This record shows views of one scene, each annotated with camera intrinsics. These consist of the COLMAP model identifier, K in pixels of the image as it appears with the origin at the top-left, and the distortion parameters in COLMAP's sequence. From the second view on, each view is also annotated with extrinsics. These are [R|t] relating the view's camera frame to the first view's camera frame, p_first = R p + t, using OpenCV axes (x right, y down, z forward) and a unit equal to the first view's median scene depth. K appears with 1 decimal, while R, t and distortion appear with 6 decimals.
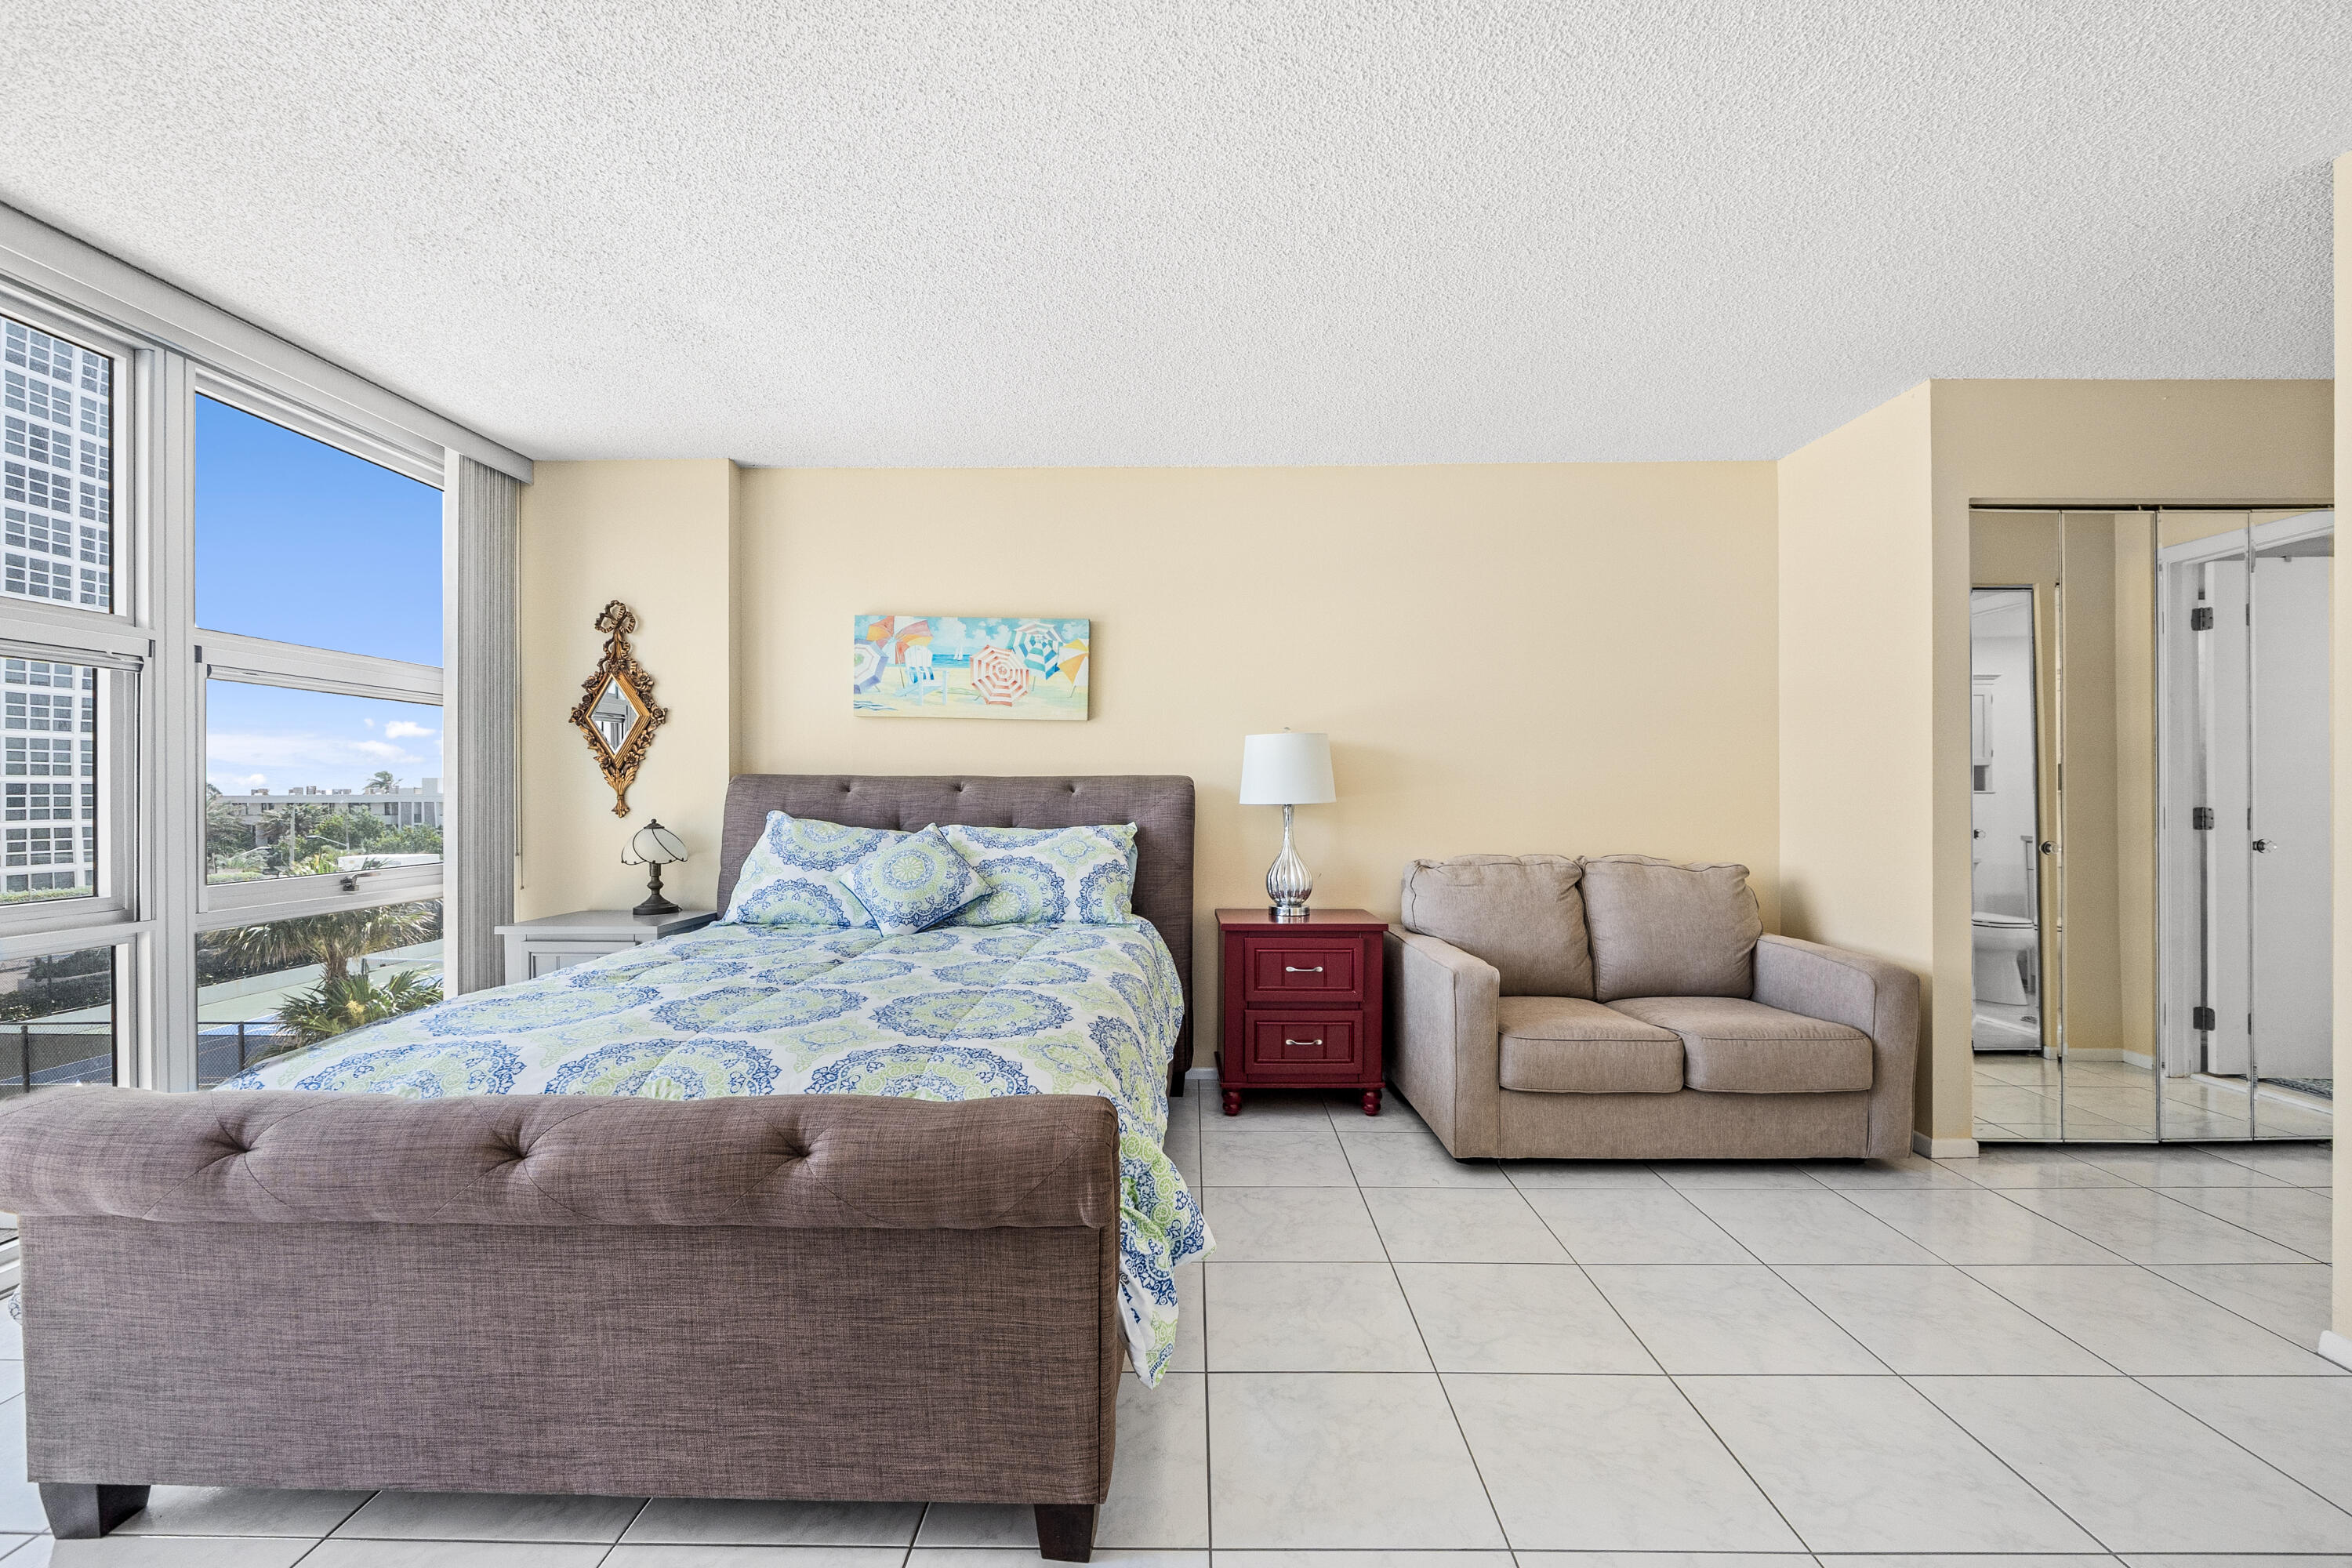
lens RADIAL K [[1001.6, 0, 1176.0], [0, 1001.6, 784.0], [0, 0, 1]] dist [-0.001590, -0.000093]
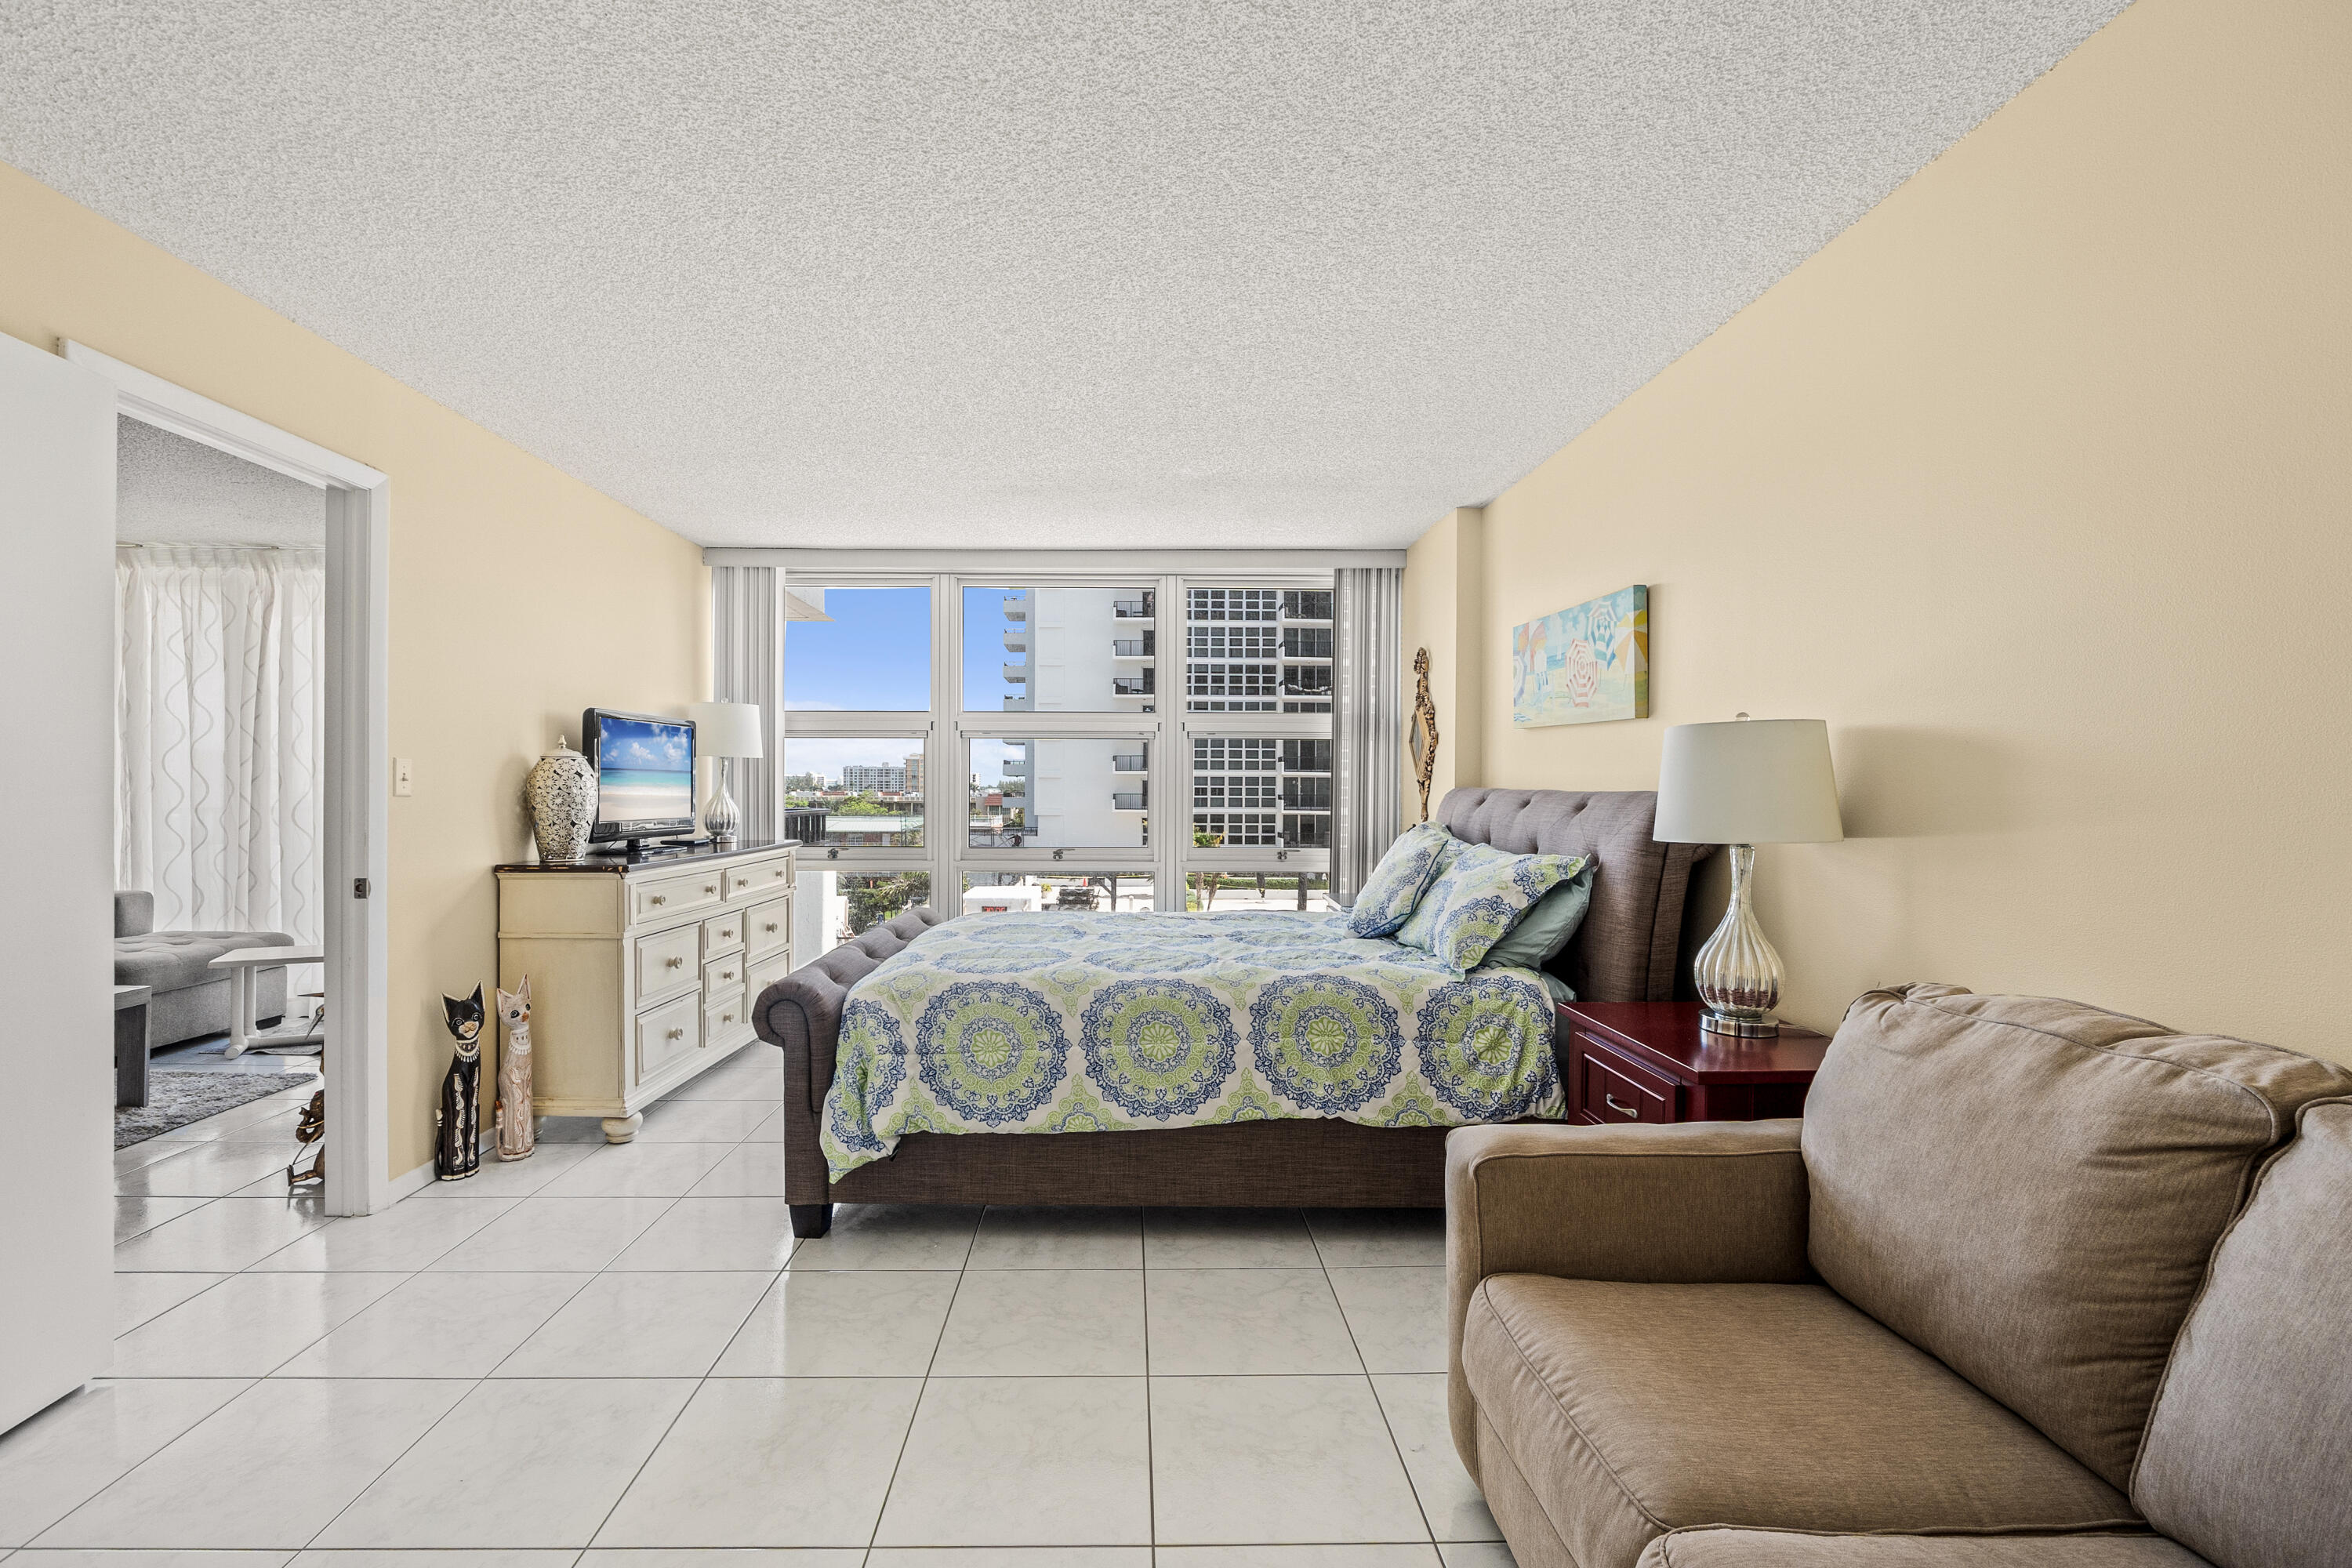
lens RADIAL K [[1001.6, 0, 1176.0], [0, 1001.6, 784.0], [0, 0, 1]] dist [-0.001590, -0.000093]
pose [[0.024845, 0.001853, -0.999690, 0.690668], [-0.005042, 0.999986, 0.001728, -0.013956], [0.999679, 0.004998, 0.024854, 0.657225]]
